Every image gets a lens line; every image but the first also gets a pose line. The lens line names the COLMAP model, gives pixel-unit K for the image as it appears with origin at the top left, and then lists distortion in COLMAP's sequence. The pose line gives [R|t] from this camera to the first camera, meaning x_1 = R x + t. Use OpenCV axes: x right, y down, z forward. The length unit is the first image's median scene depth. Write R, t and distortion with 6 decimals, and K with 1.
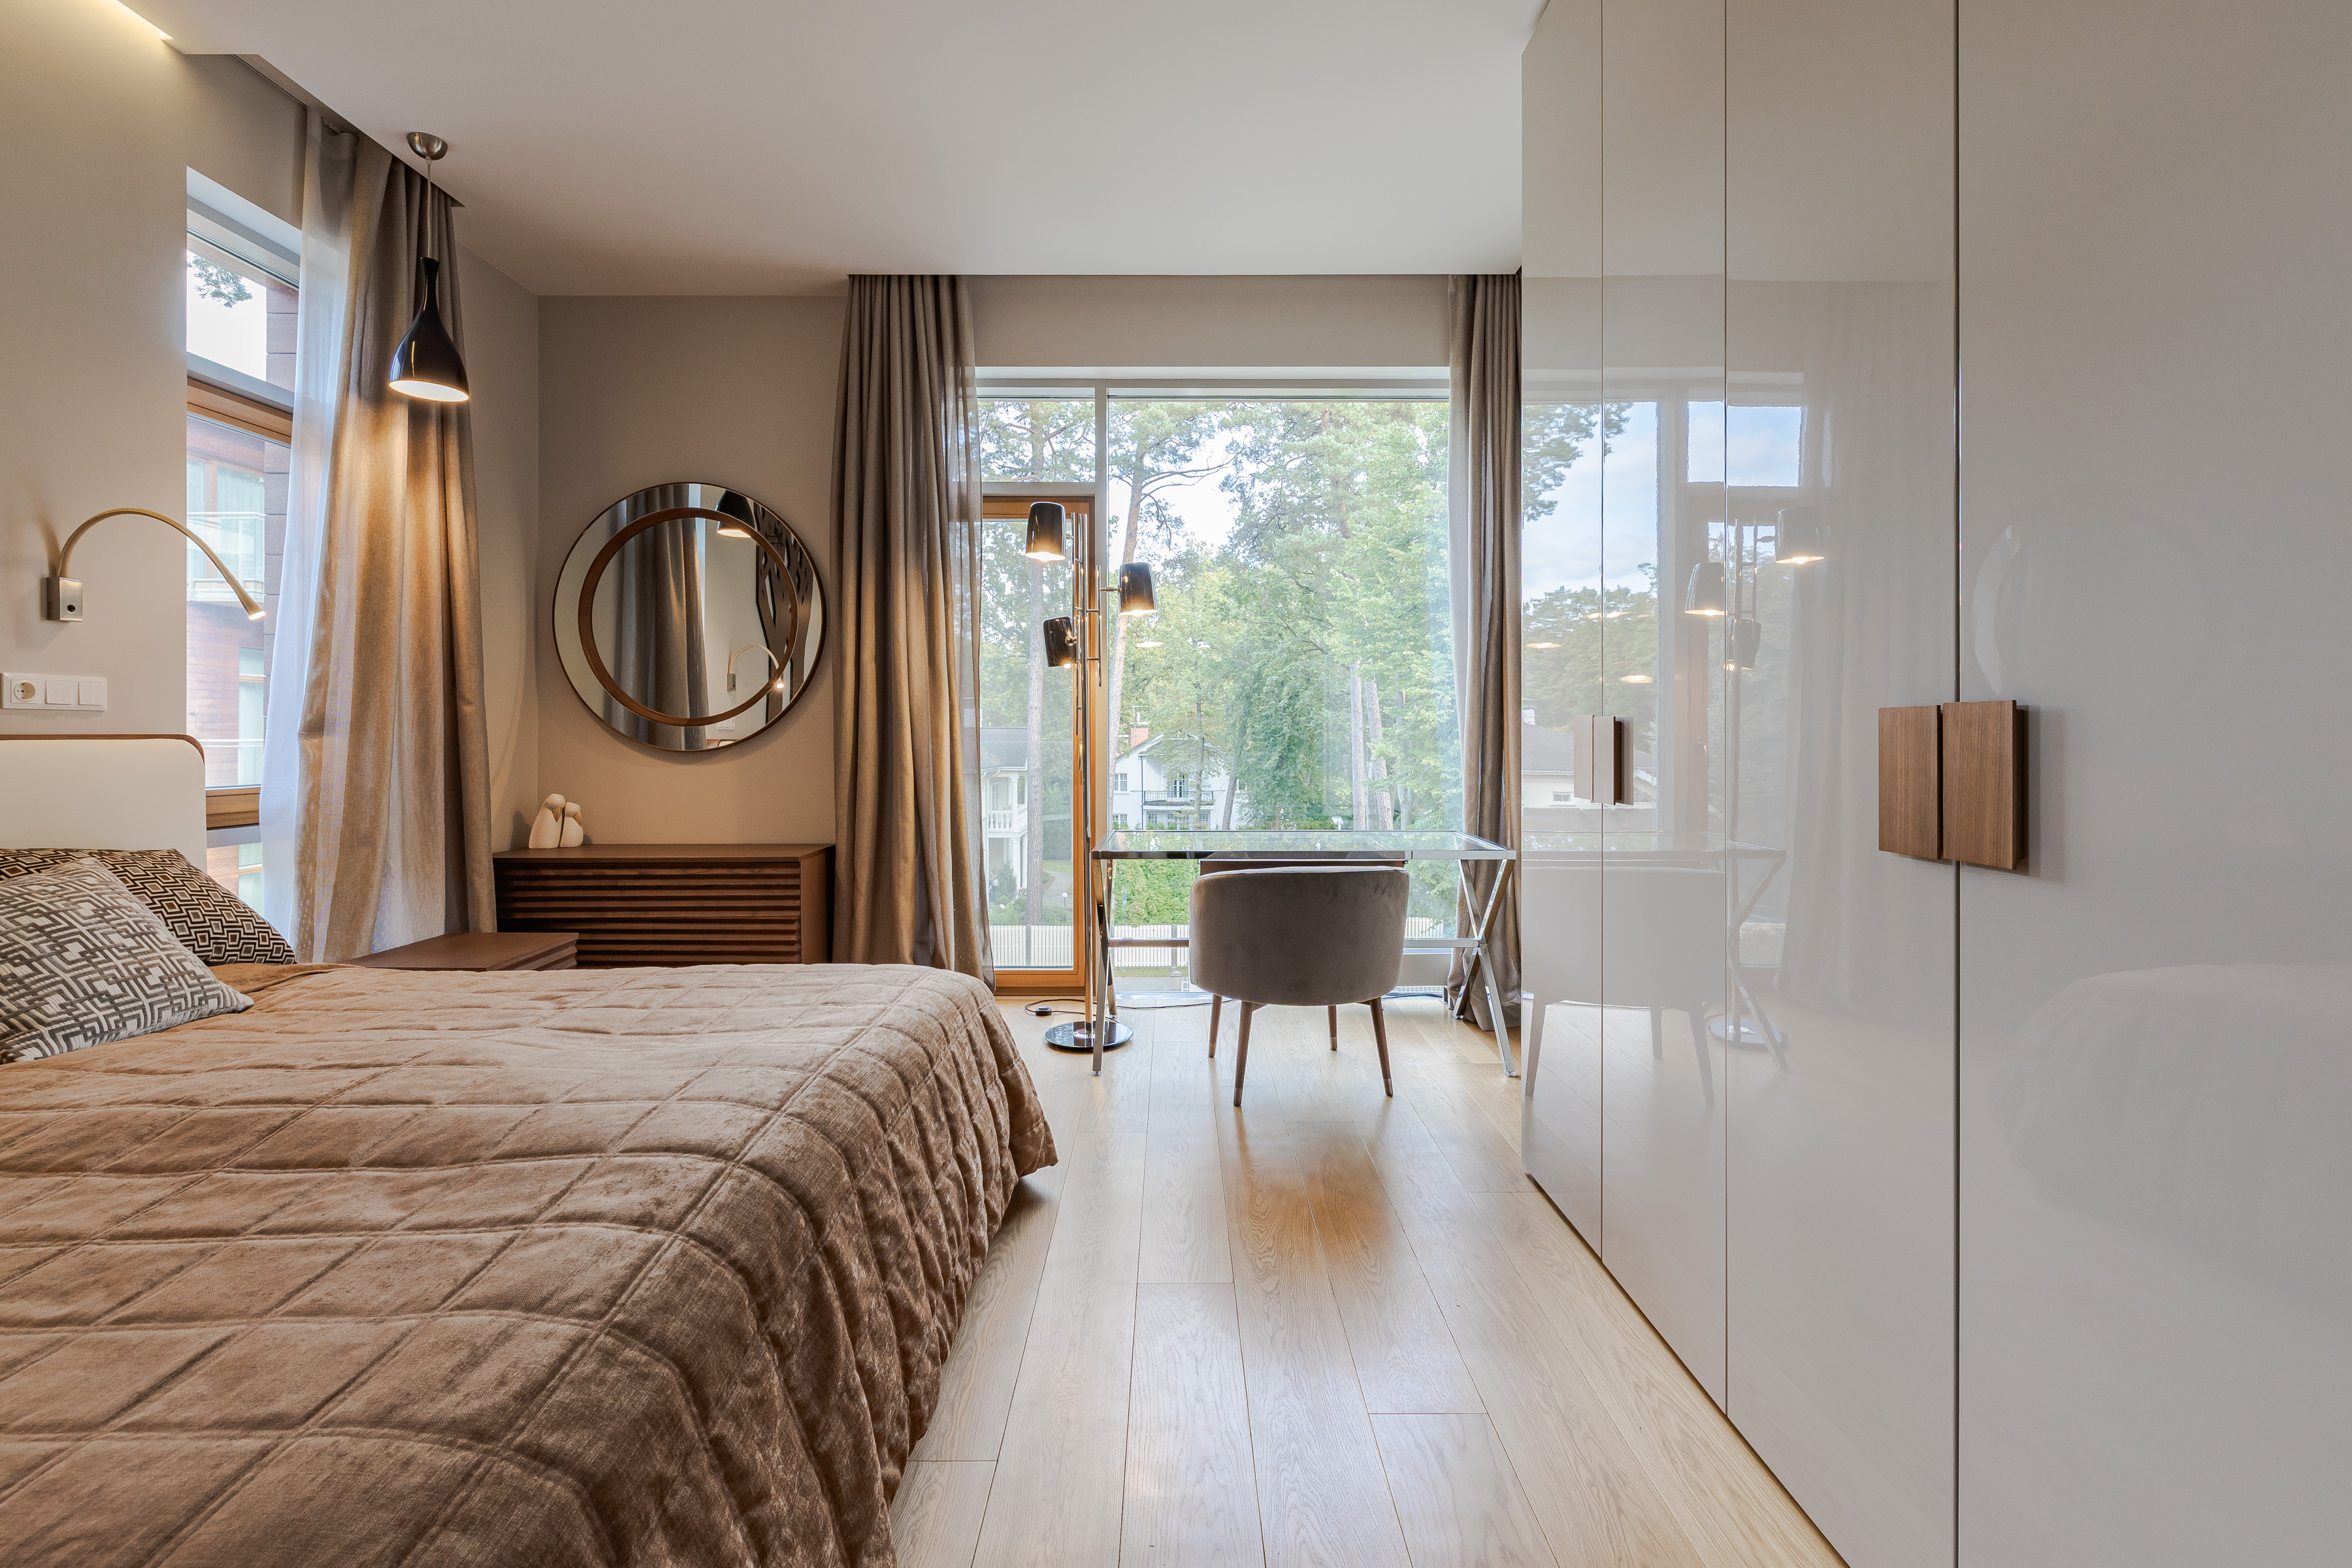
lens RADIAL K [[1033.4, 0, 1198.4], [0, 1033.4, 726.5], [0, 0, 1]] dist [-0.003367, -0.001720]
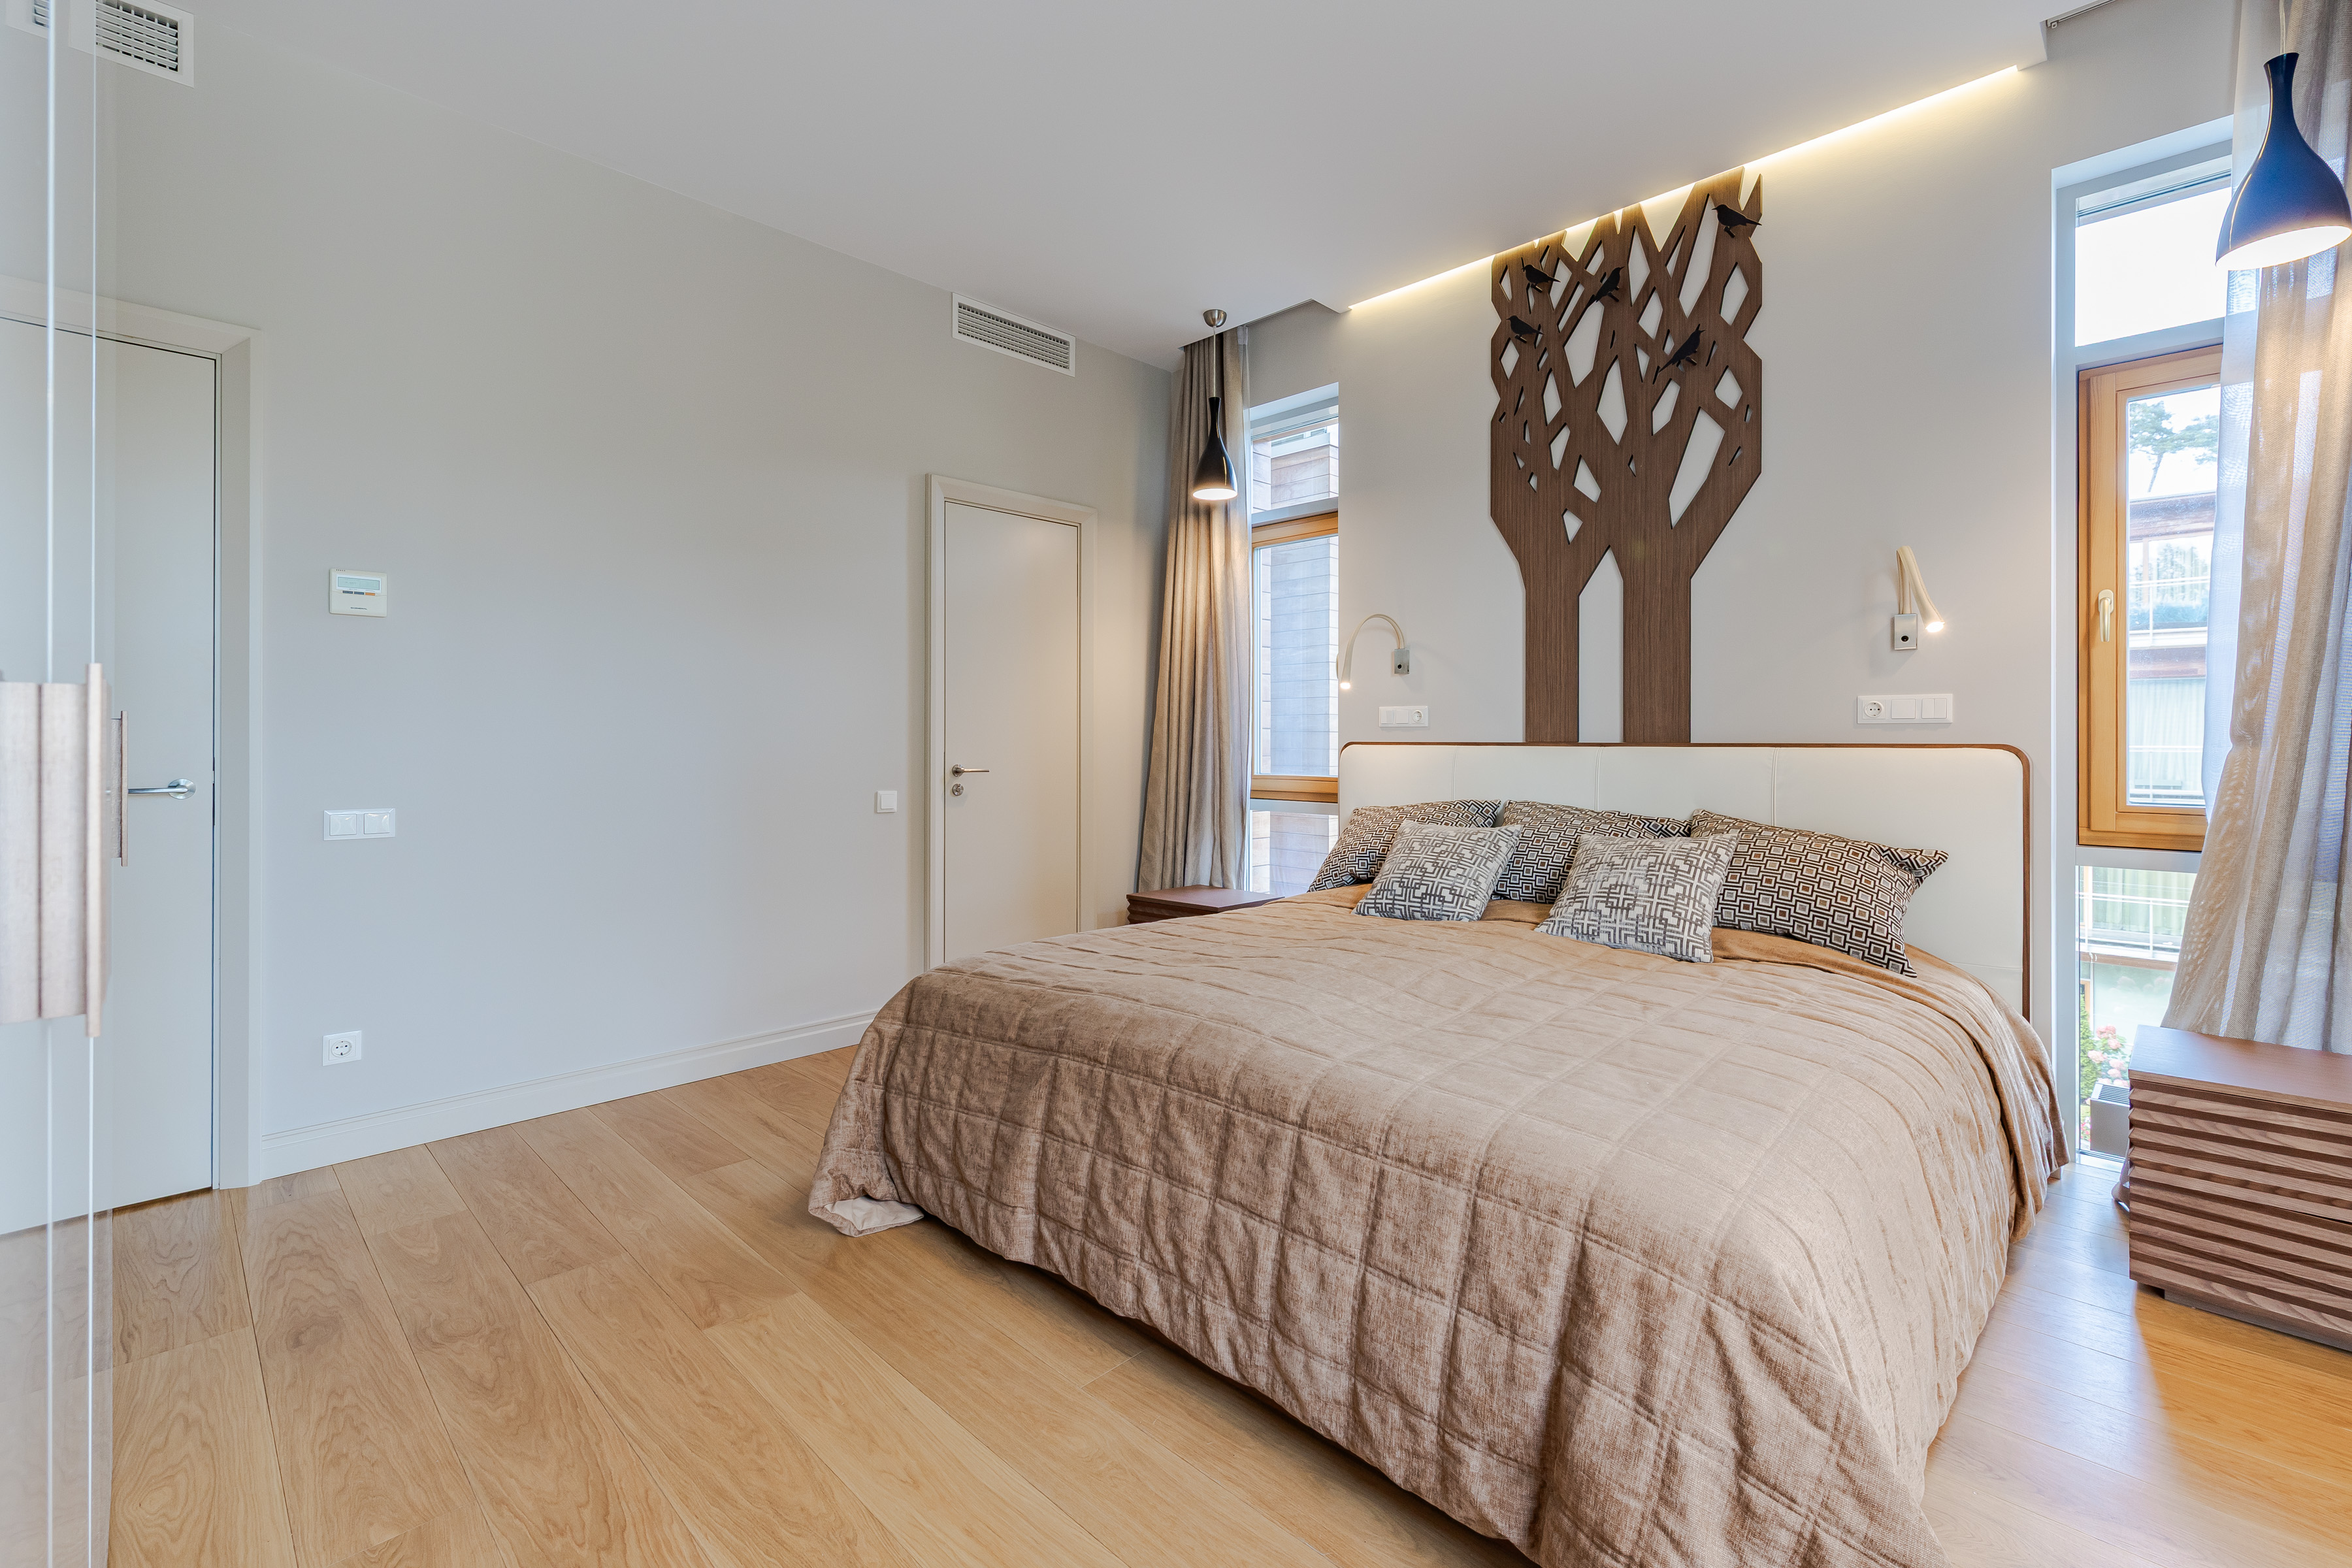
lens RADIAL K [[1033.4, 0, 1196.4], [0, 1033.4, 747.3], [0, 0, 1]] dist [-0.003367, -0.001720]
pose [[-0.724912, 0.003250, -0.688834, 0.252742], [0.001704, 0.999994, 0.002925, 0.004751], [0.688840, 0.000947, -0.724913, 0.989071]]
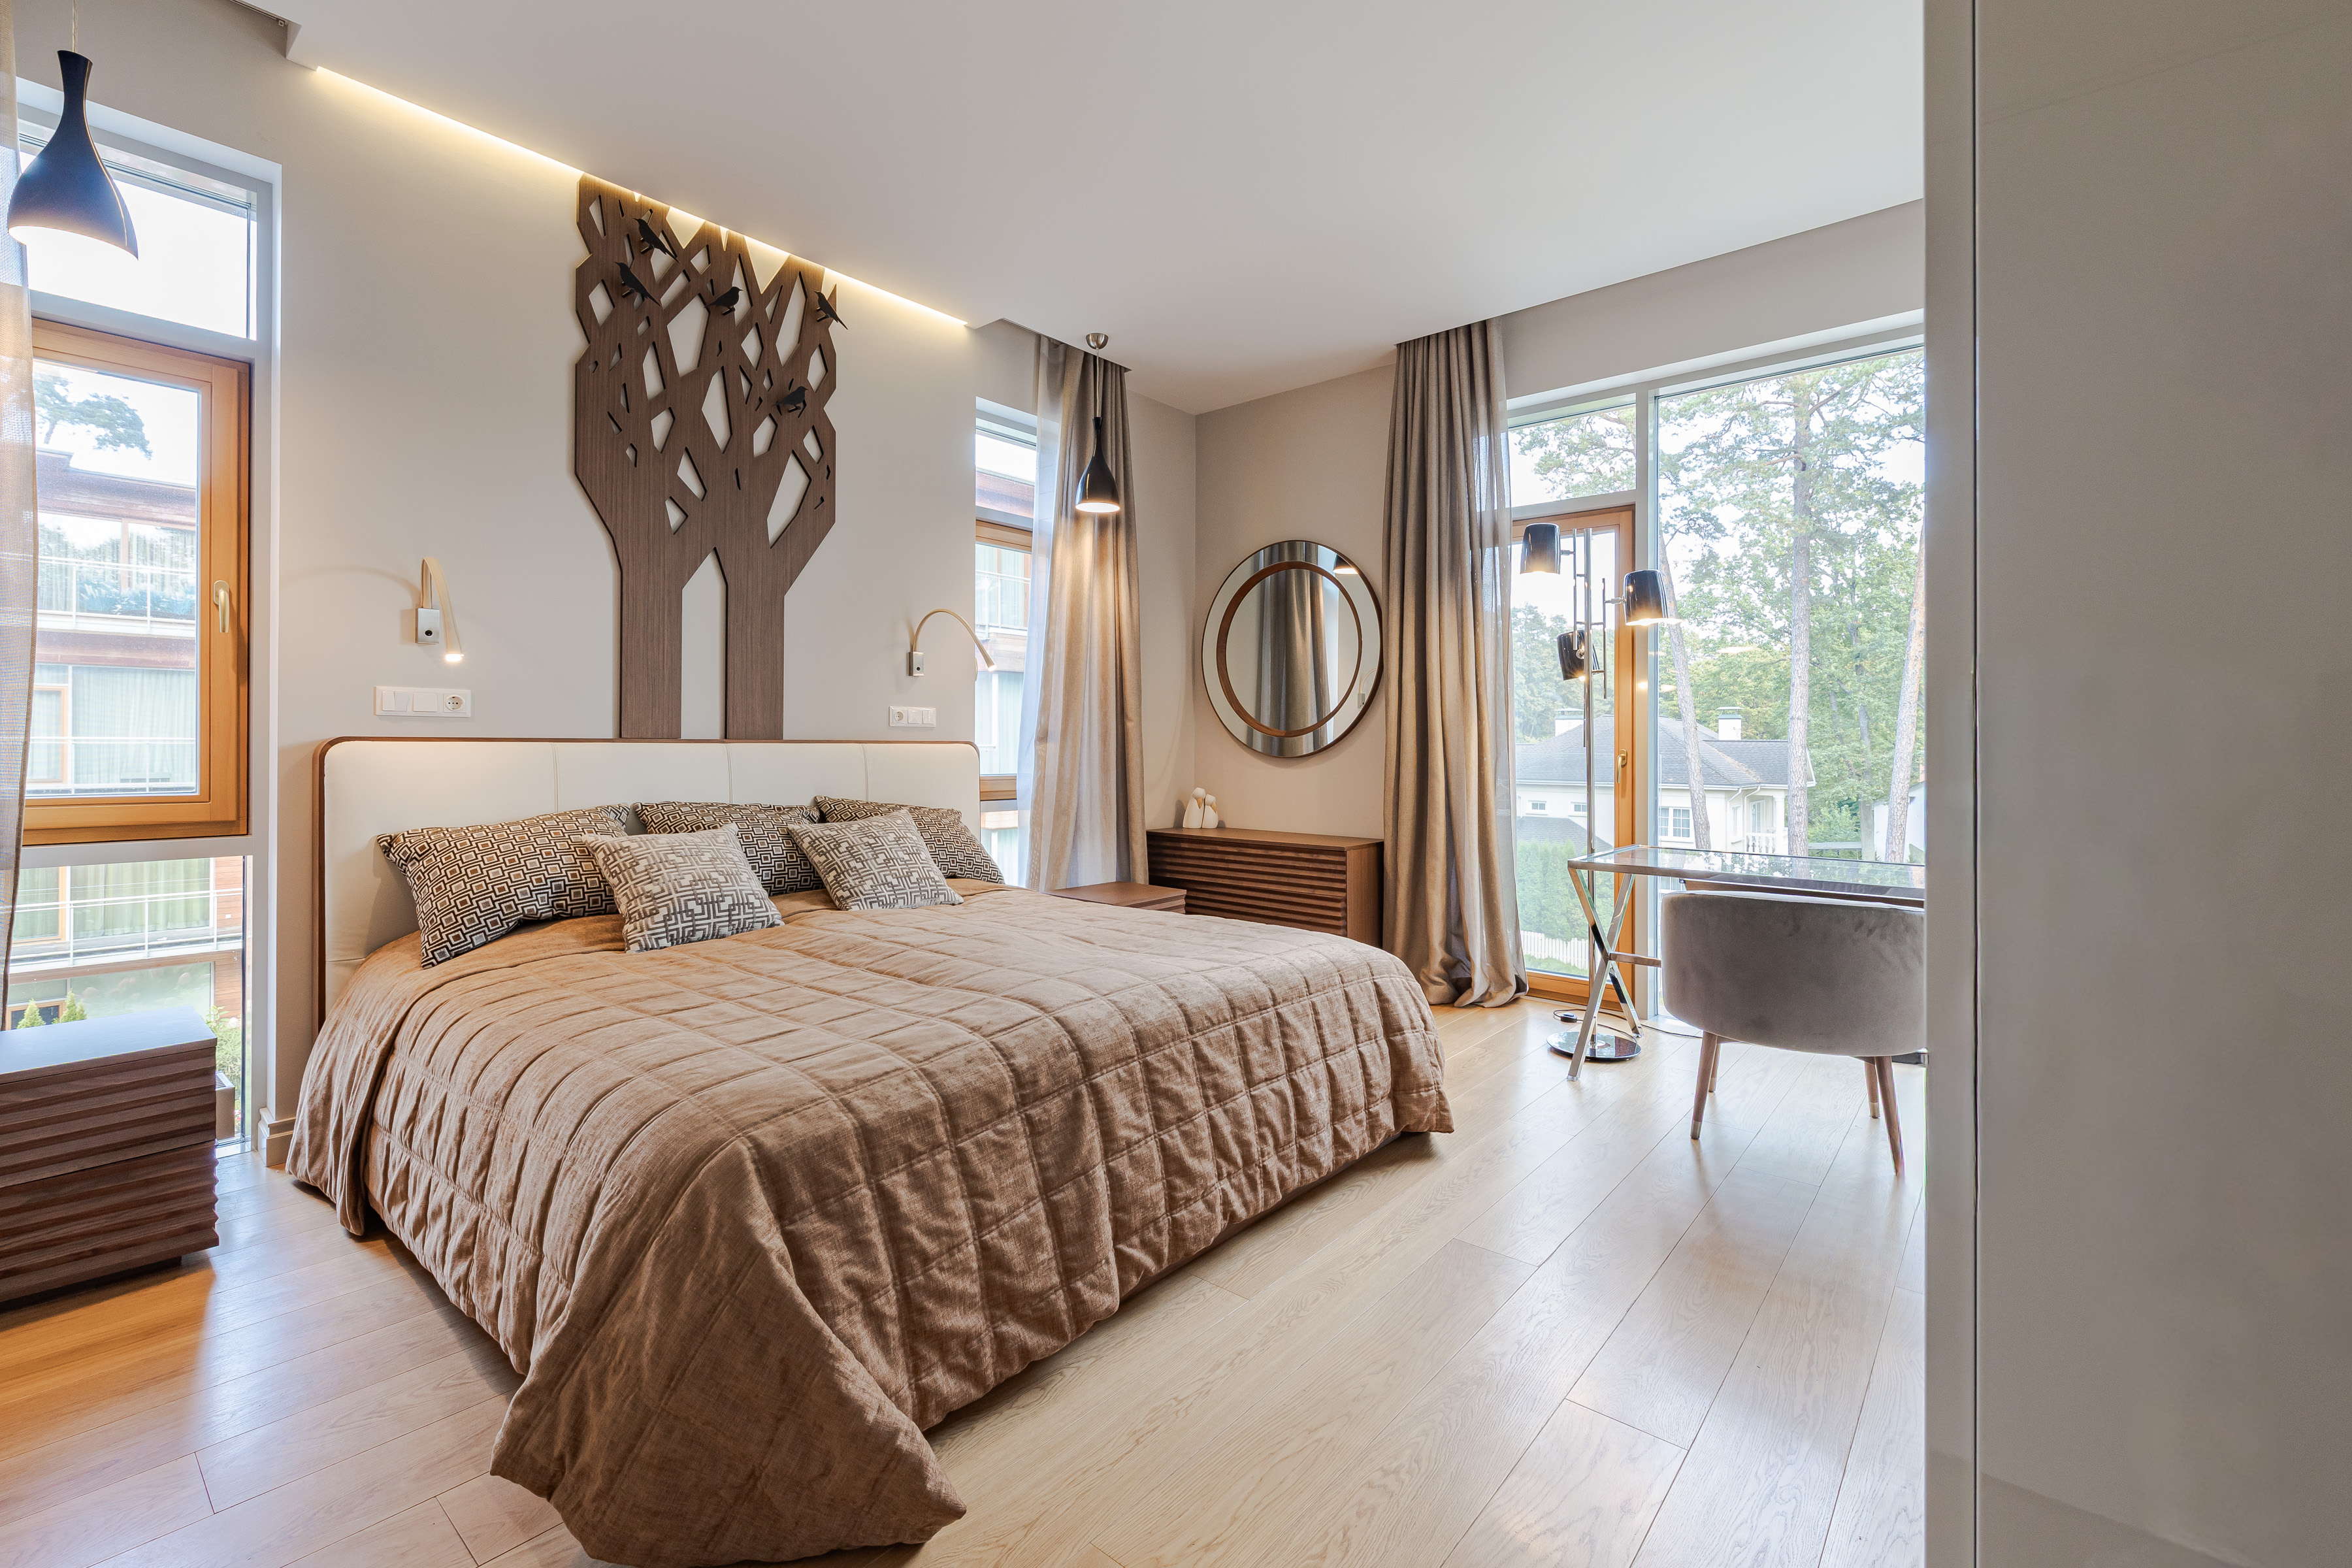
lens RADIAL K [[1033.4, 0, 1195.0], [0, 1033.4, 739.5], [0, 0, 1]] dist [-0.003367, -0.001720]
pose [[0.754570, 0.004251, -0.656206, 0.314815], [-0.003526, 0.999991, 0.002423, -0.000374], [0.656210, 0.000485, 0.754578, -0.016068]]
